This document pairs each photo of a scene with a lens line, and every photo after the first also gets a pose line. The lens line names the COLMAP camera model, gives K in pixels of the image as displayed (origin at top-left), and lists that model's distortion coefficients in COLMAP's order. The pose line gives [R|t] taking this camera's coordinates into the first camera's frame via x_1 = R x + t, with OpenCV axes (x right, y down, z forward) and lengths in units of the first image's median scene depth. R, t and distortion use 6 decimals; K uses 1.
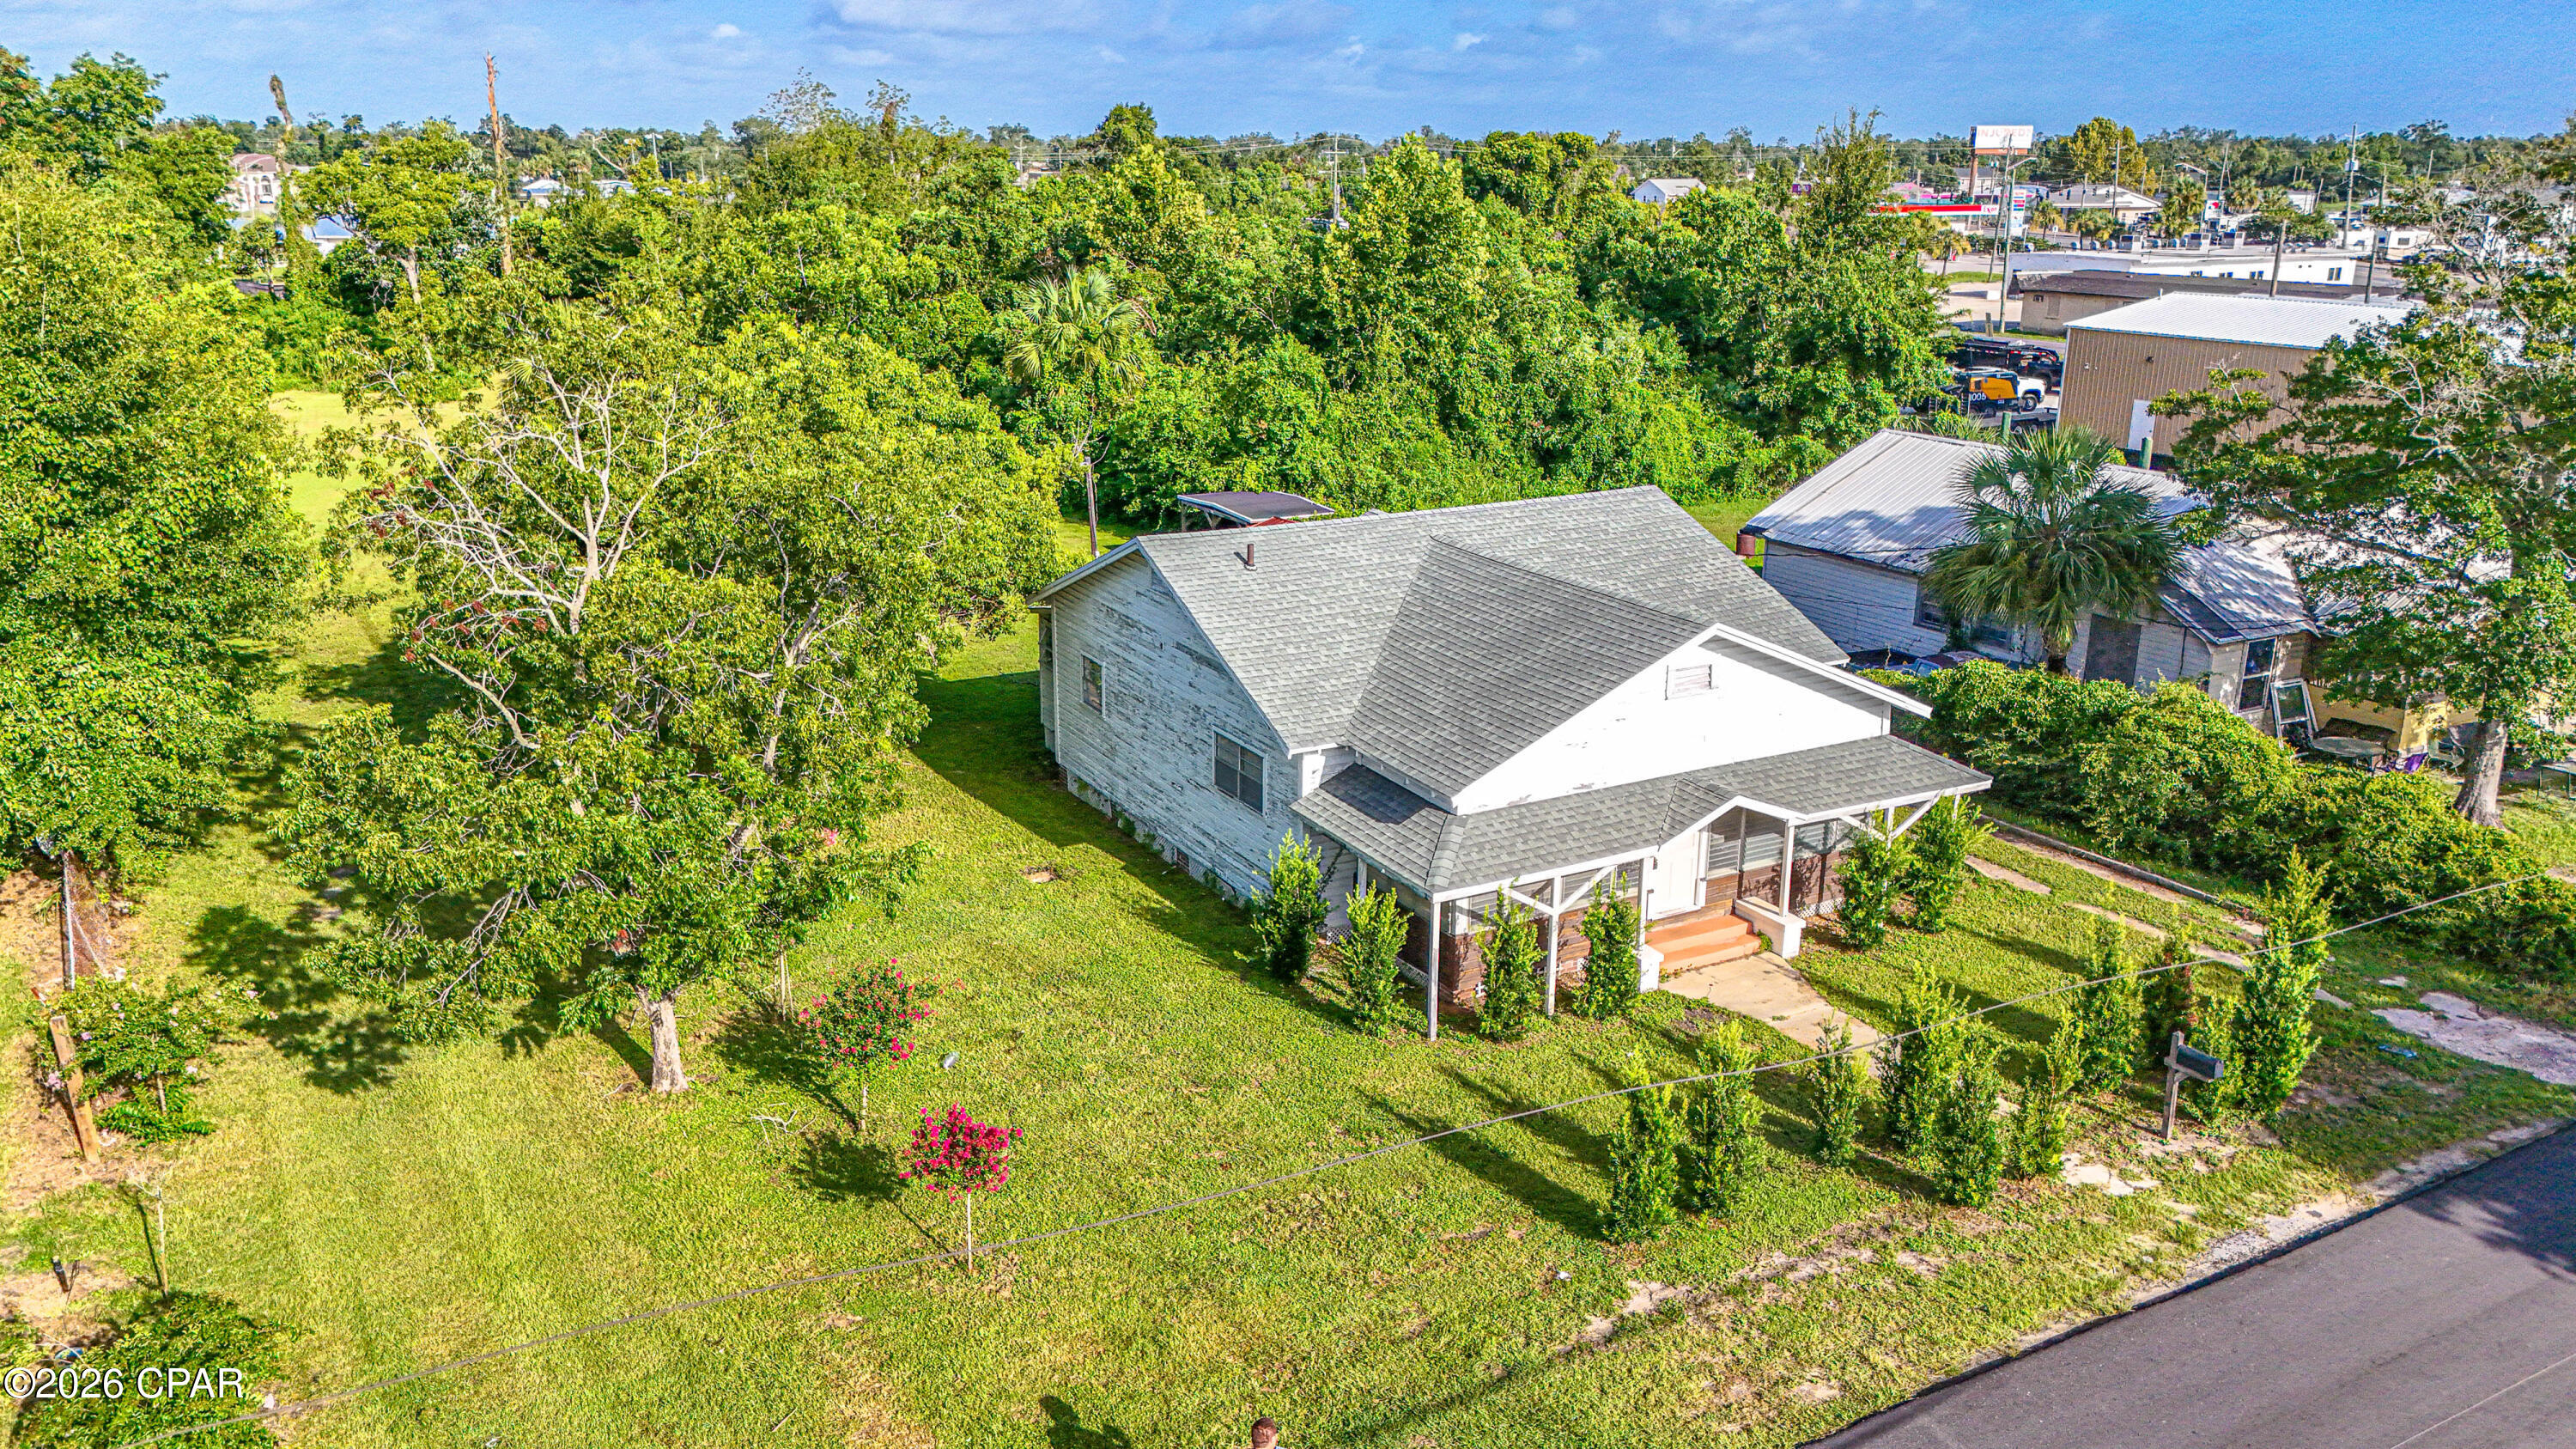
lens RADIAL K [[1866.8, 0, 1288.0], [0, 1866.8, 724.5], [0, 0, 1]] dist [0.076226, -0.068502]
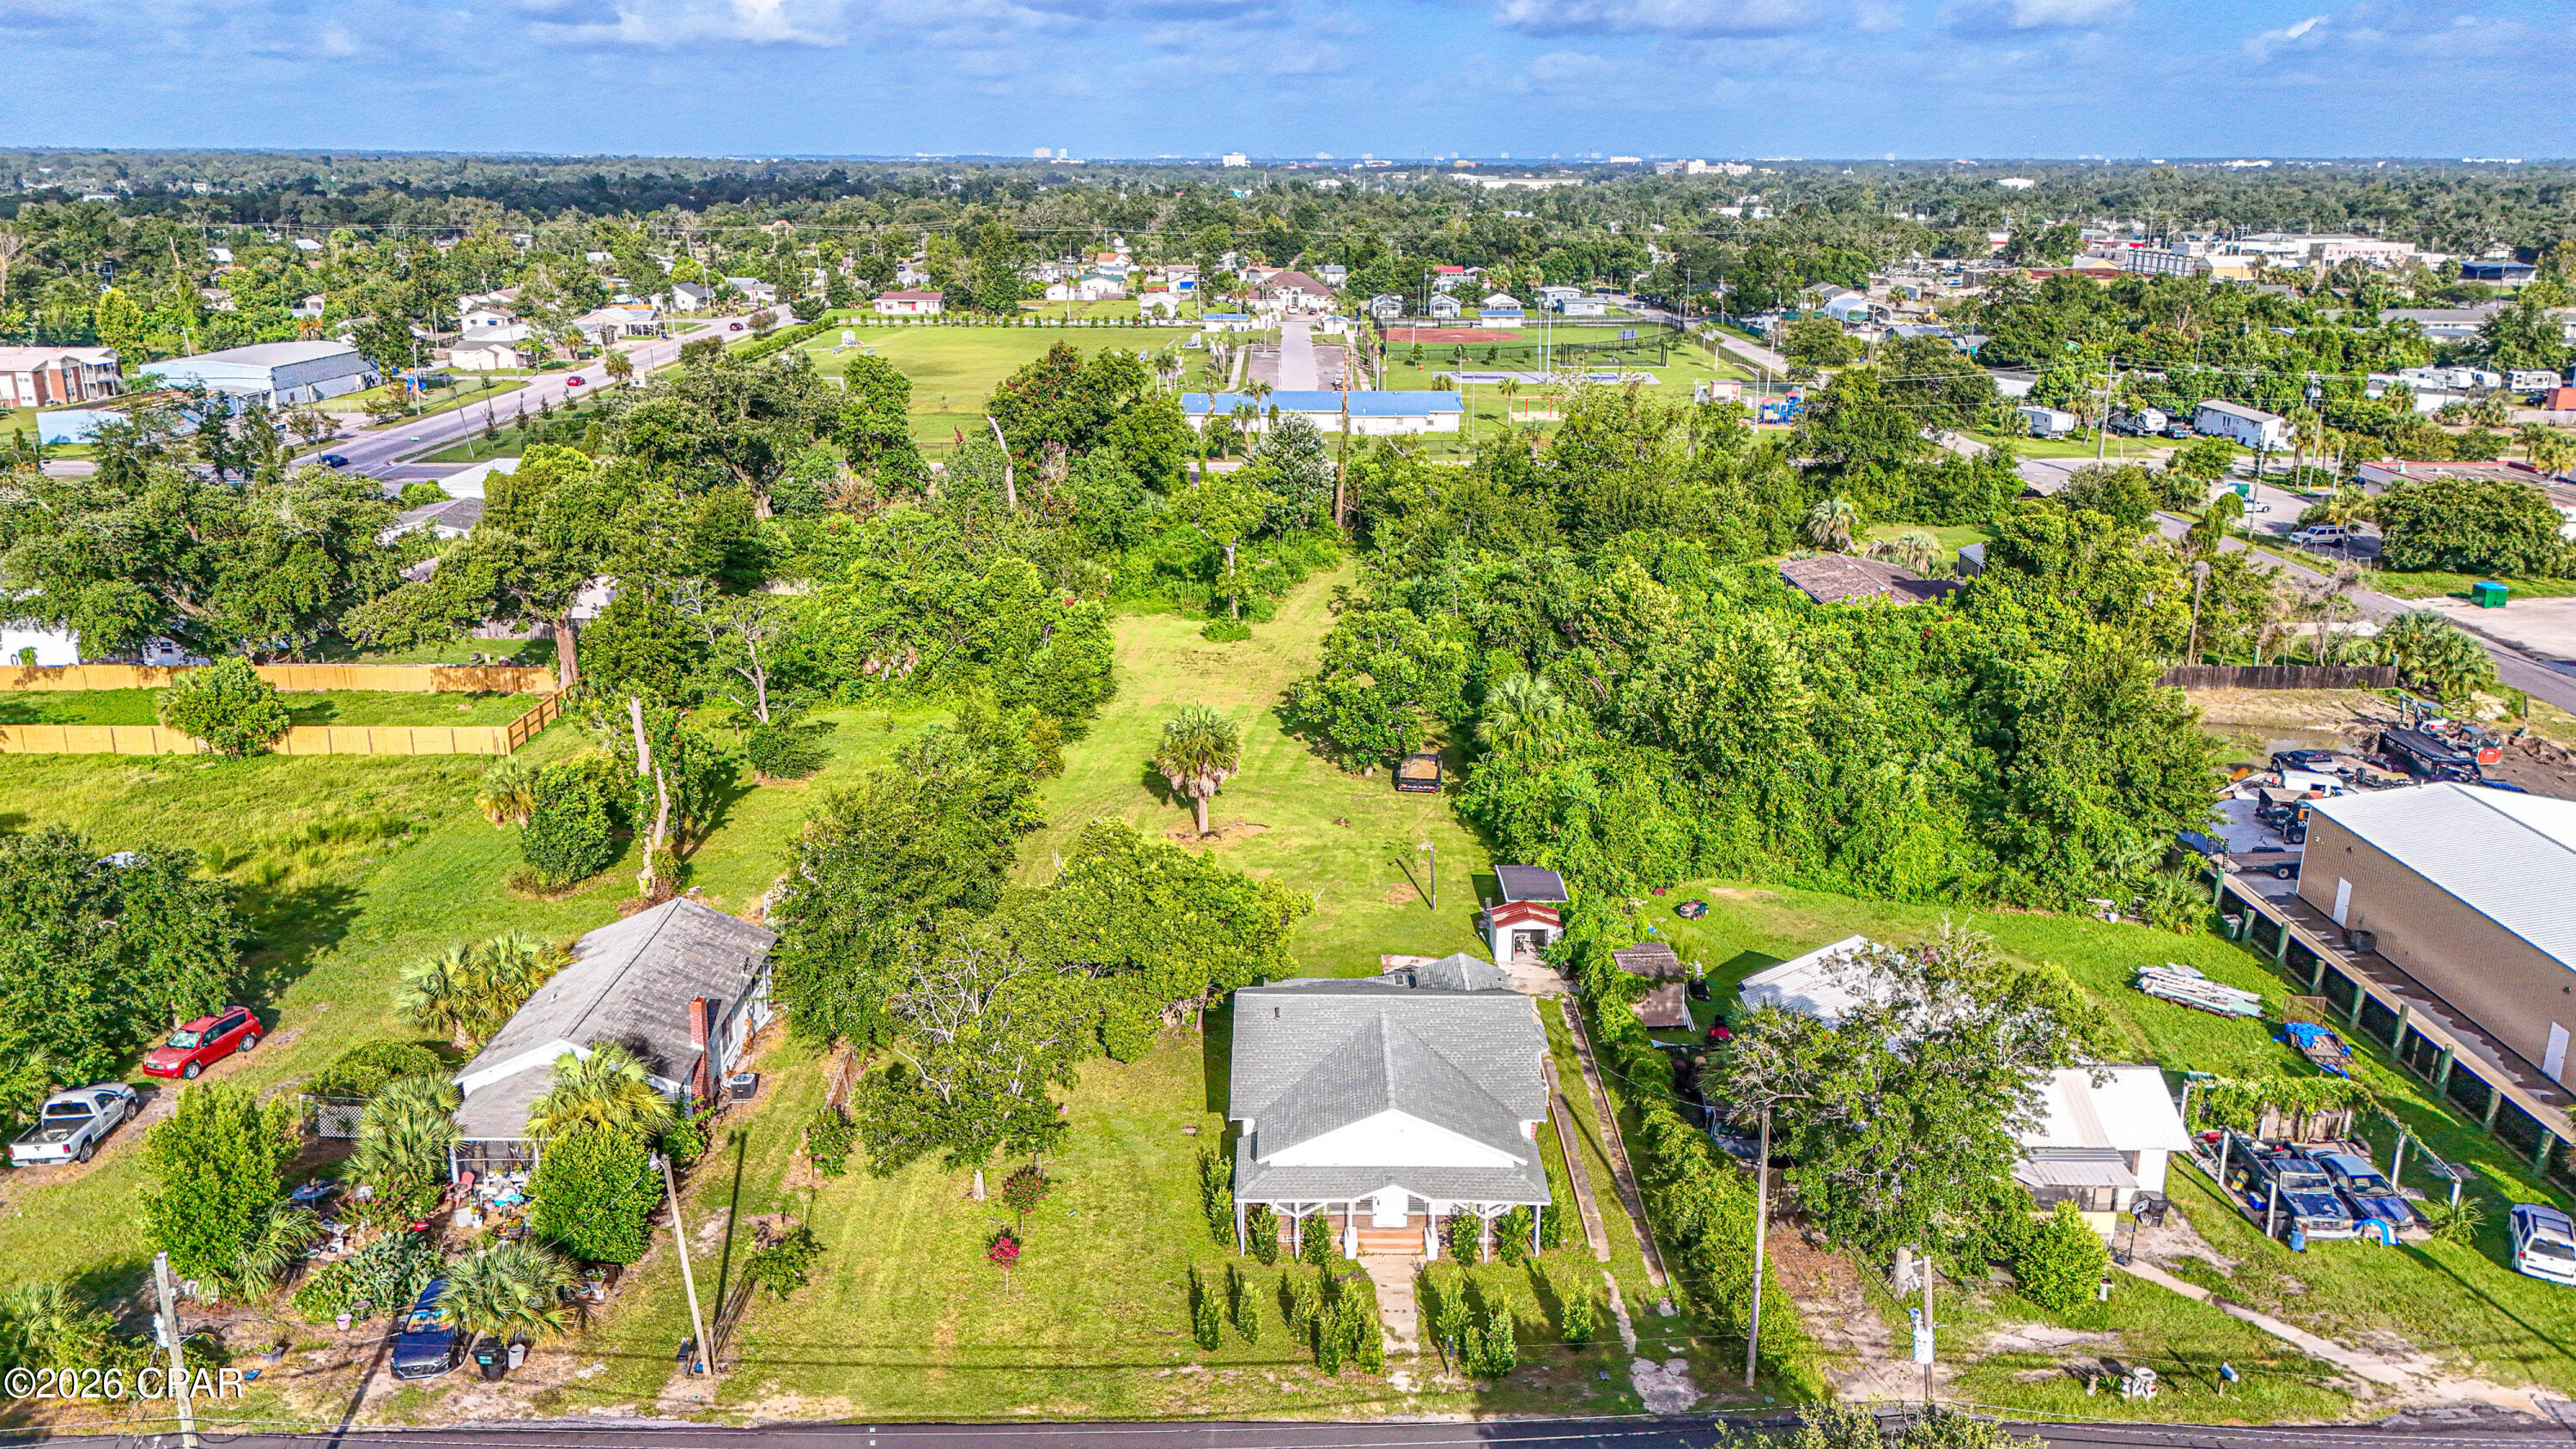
lens RADIAL K [[1866.8, 0, 1288.0], [0, 1866.8, 724.5], [0, 0, 1]] dist [0.076226, -0.068502]
pose [[0.870727, 0.138683, -0.471807, 0.631084], [-0.141584, 0.989485, 0.029554, -0.316096], [0.470945, 0.041067, 0.881206, -0.614805]]
